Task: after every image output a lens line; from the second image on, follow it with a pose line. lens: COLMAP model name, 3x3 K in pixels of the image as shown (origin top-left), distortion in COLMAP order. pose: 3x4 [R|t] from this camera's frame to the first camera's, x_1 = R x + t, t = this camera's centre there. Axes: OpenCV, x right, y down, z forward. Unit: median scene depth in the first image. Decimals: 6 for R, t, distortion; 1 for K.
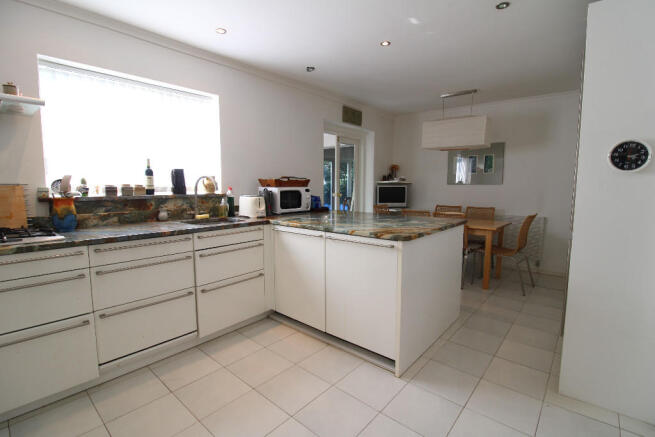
lens RADIAL K [[306.3, 0, 329.8], [0, 306.3, 217.4], [0, 0, 1]] dist [-0.008655, -0.006444]
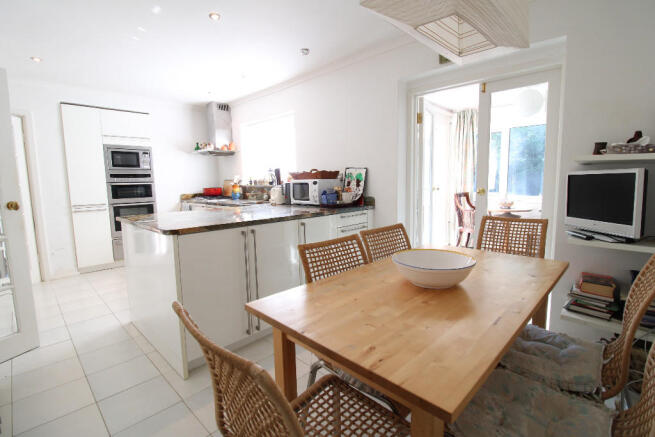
lens RADIAL K [[306.3, 0, 333.4], [0, 306.3, 211.6], [0, 0, 1]] dist [-0.008655, -0.006444]
pose [[-0.042841, 0.101495, -0.993913, 0.848773], [-0.084232, 0.990918, 0.104820, -0.103952], [0.995525, 0.088210, -0.033903, 1.093114]]
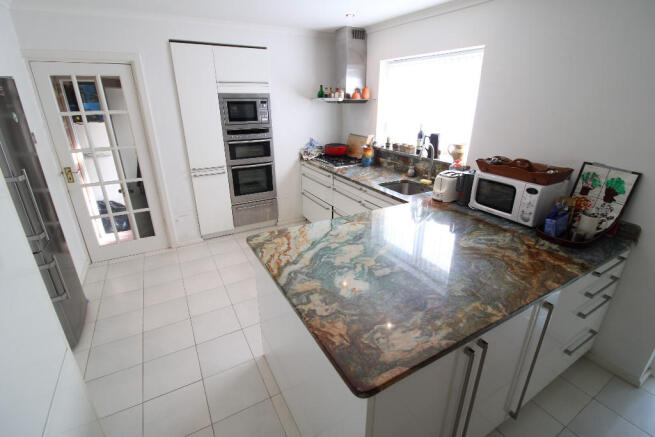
lens RADIAL K [[306.3, 0, 332.7], [0, 306.3, 217.6], [0, 0, 1]] dist [-0.008655, -0.006444]
pose [[-0.332238, 0.338916, -0.880201, 0.545160], [-0.104889, 0.914147, 0.391578, -0.221629], [0.937345, 0.222421, -0.268166, 0.820529]]
